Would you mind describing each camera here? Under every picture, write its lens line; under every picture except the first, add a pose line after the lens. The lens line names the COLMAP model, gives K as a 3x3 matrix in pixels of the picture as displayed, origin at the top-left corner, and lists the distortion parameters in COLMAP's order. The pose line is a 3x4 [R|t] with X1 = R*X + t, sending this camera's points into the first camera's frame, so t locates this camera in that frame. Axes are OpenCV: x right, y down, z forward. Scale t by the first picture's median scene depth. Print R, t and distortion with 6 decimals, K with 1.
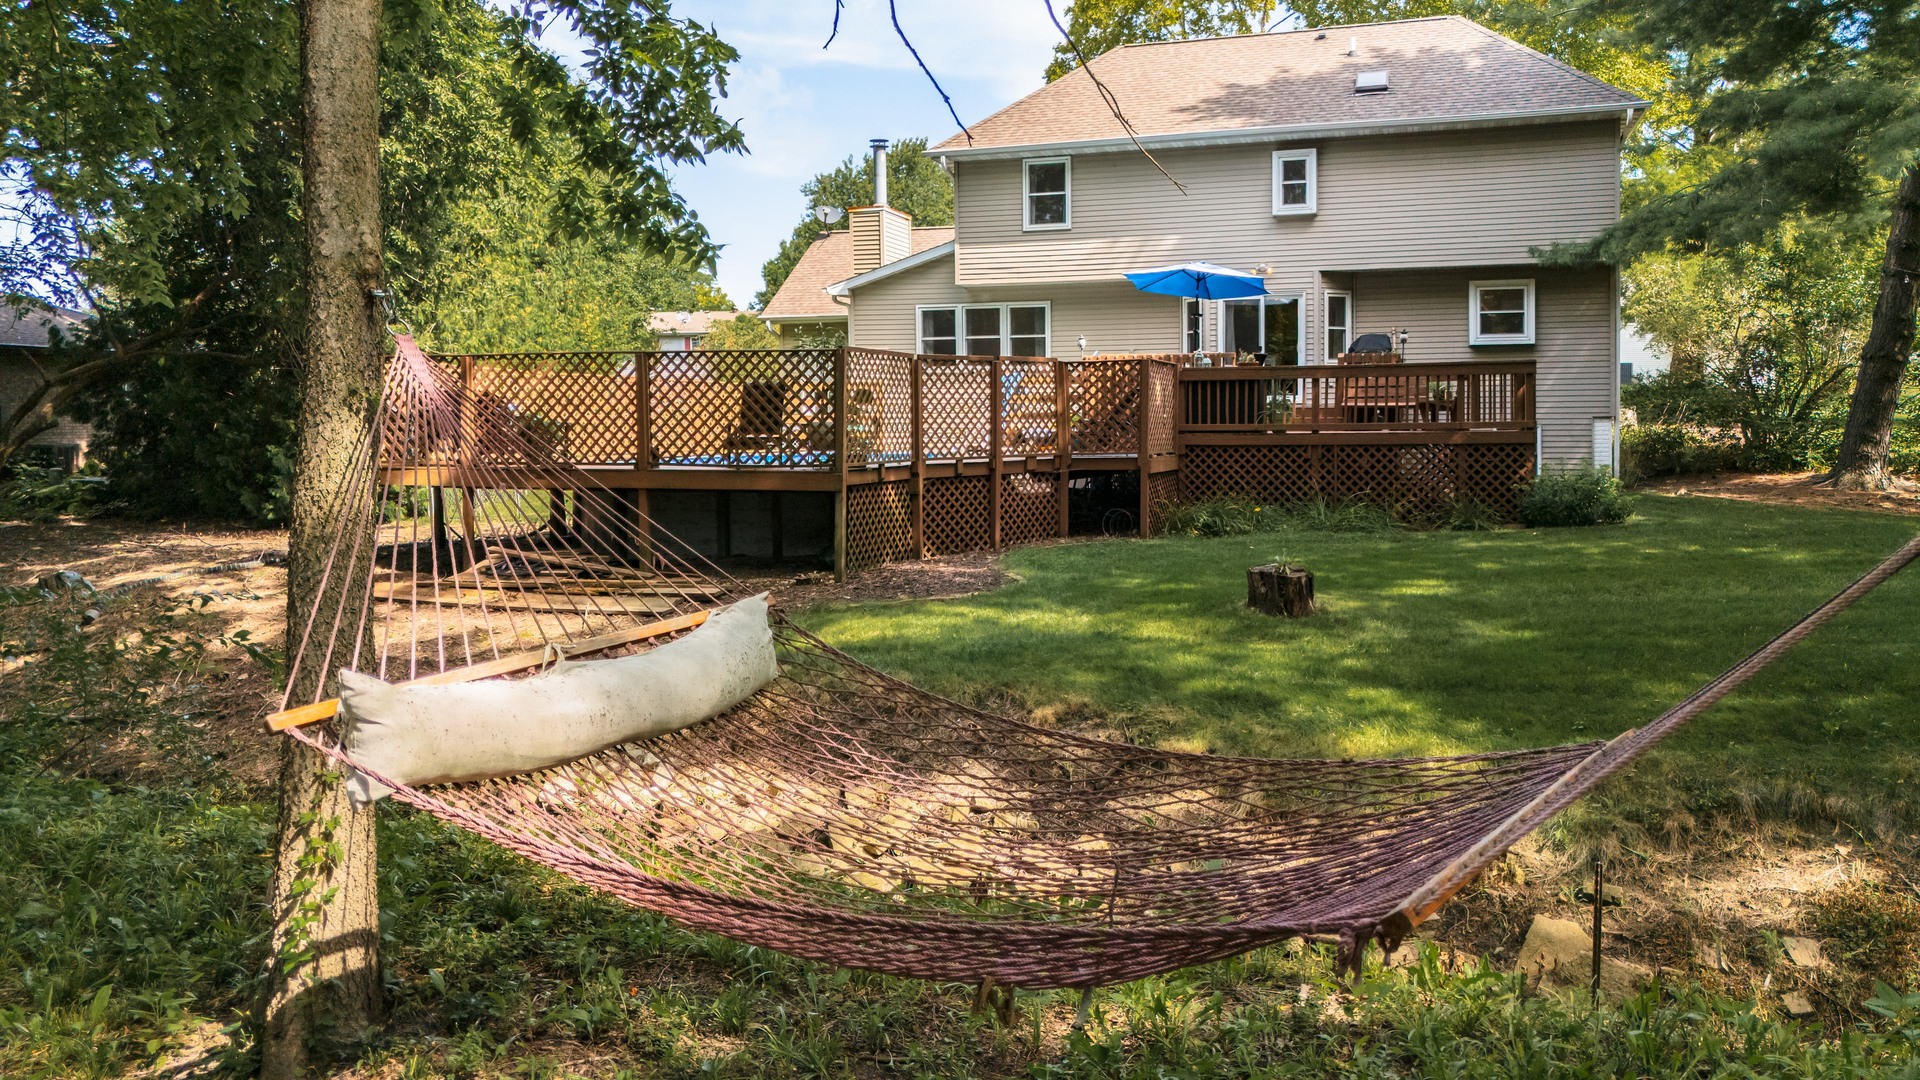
lens RADIAL K [[1417.4, 0, 988.5], [0, 1417.4, 538.1], [0, 0, 1]] dist [0.093297, -0.071548]
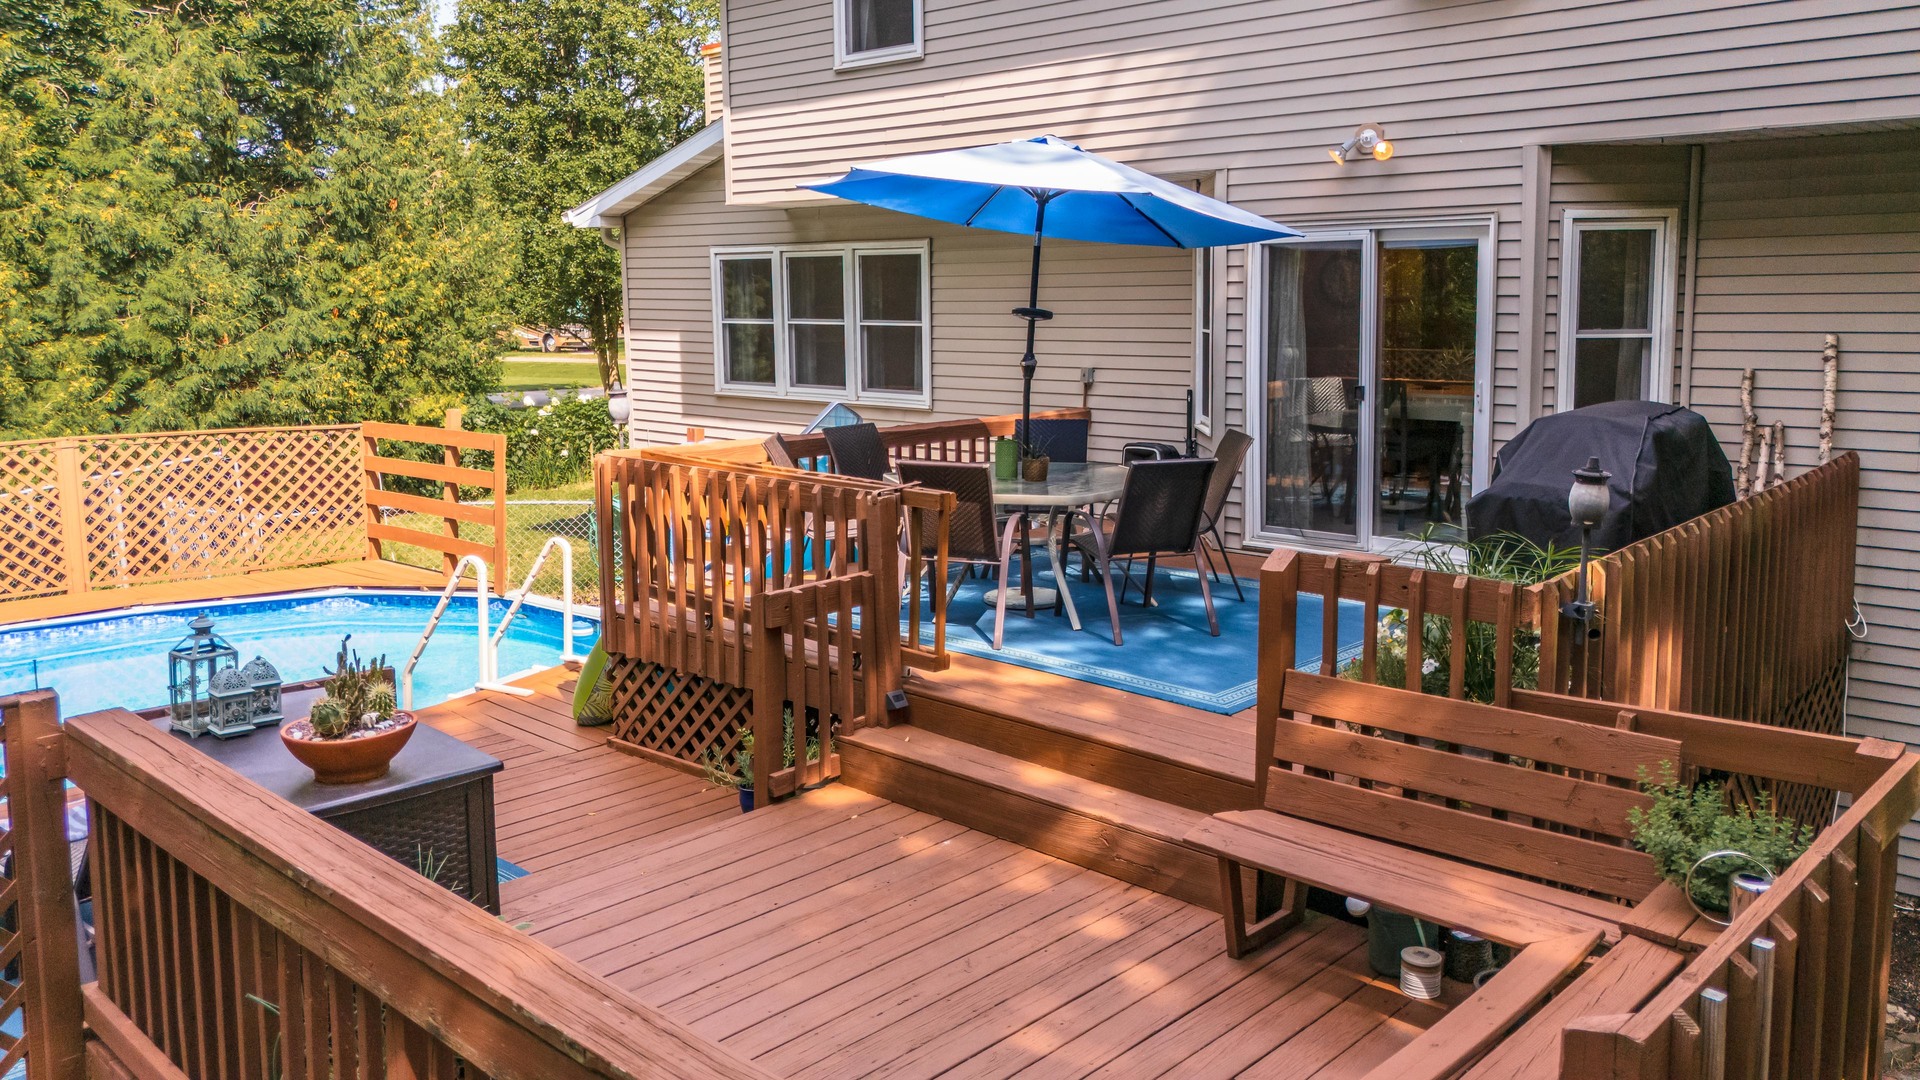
lens RADIAL K [[1439.2, 0, 996.7], [0, 1439.2, 497.0], [0, 0, 1]] dist [0.059570, -0.001921]
pose [[0.911323, 0.056698, -0.407770, 0.256095], [-0.034014, 0.997454, 0.062672, -0.129112], [0.410286, -0.043245, 0.910931, 0.673497]]
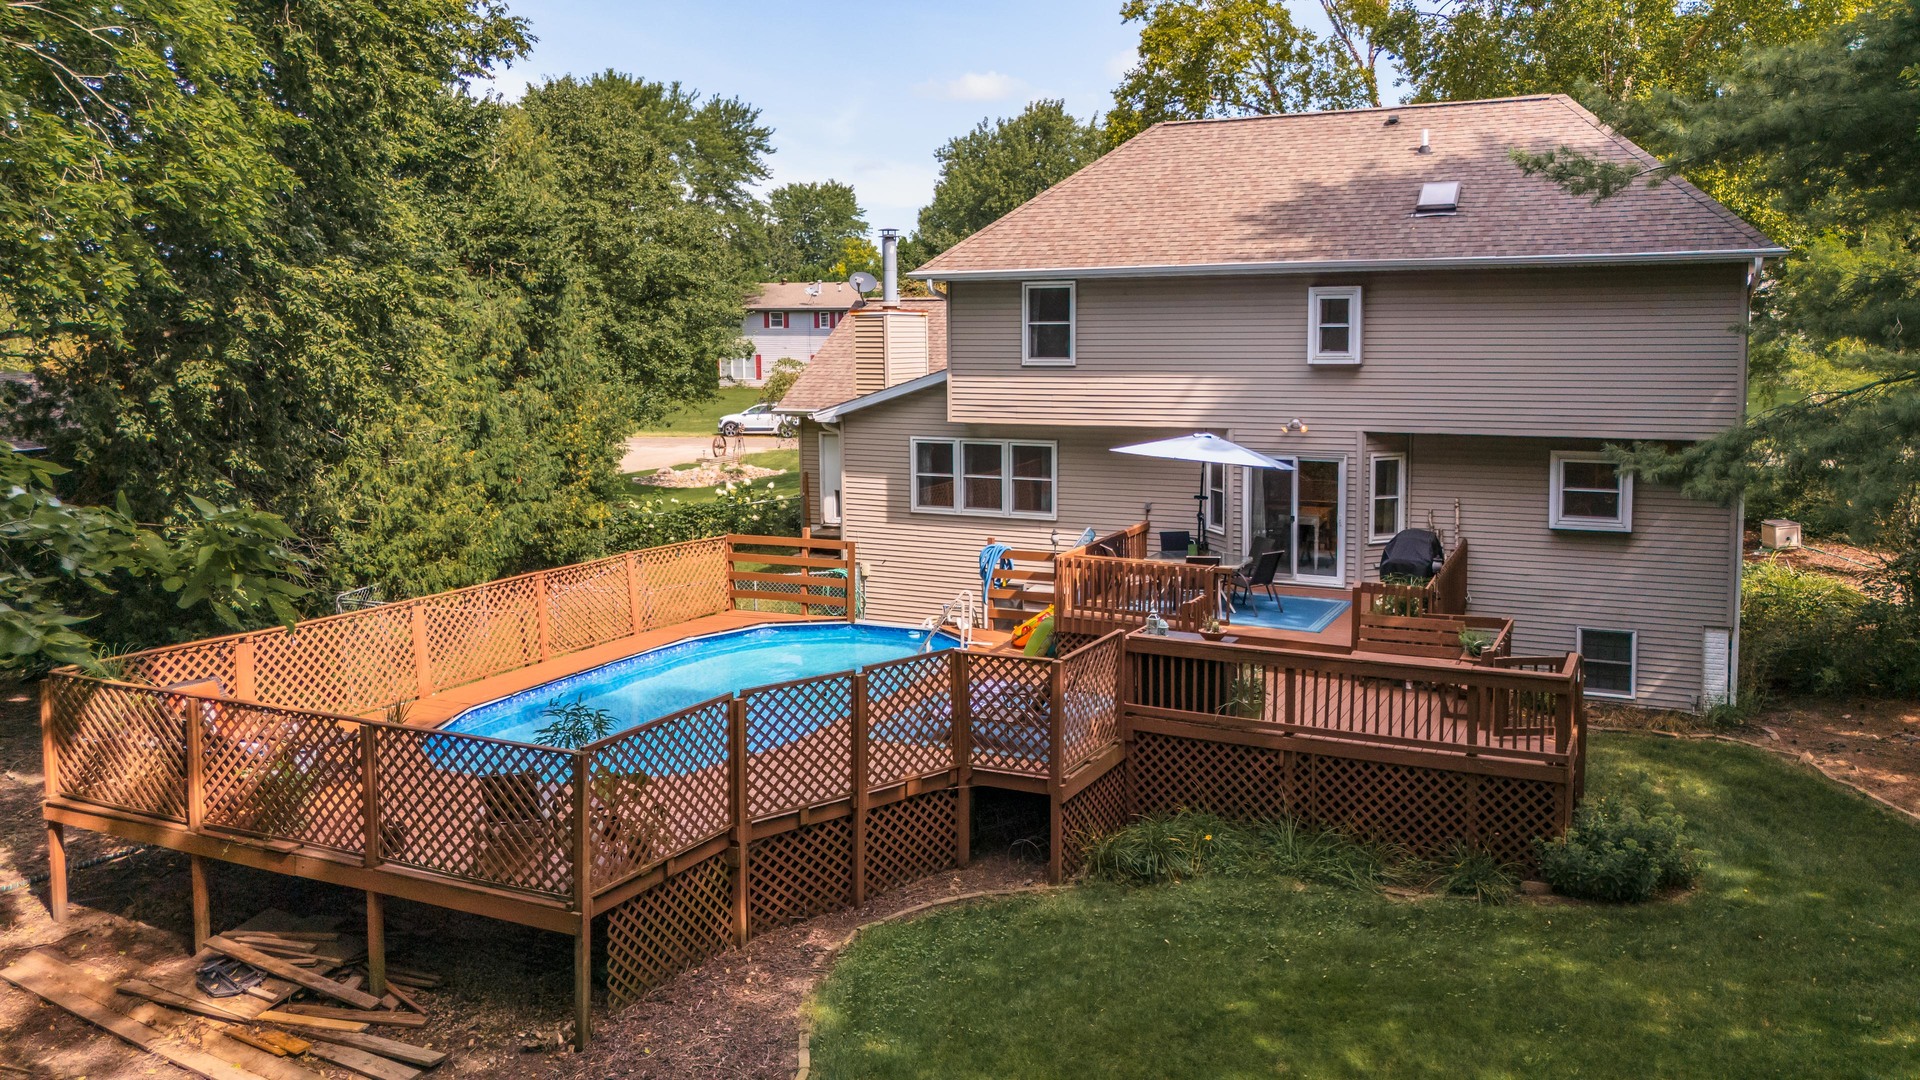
lens RADIAL K [[1439.2, 0, 996.7], [0, 1439.2, 497.0], [0, 0, 1]] dist [0.059570, -0.001921]
pose [[0.992195, 0.018310, -0.123347, 0.124378], [-0.014405, 0.999369, 0.032476, -0.173401], [0.123864, -0.030446, 0.991832, 0.141046]]
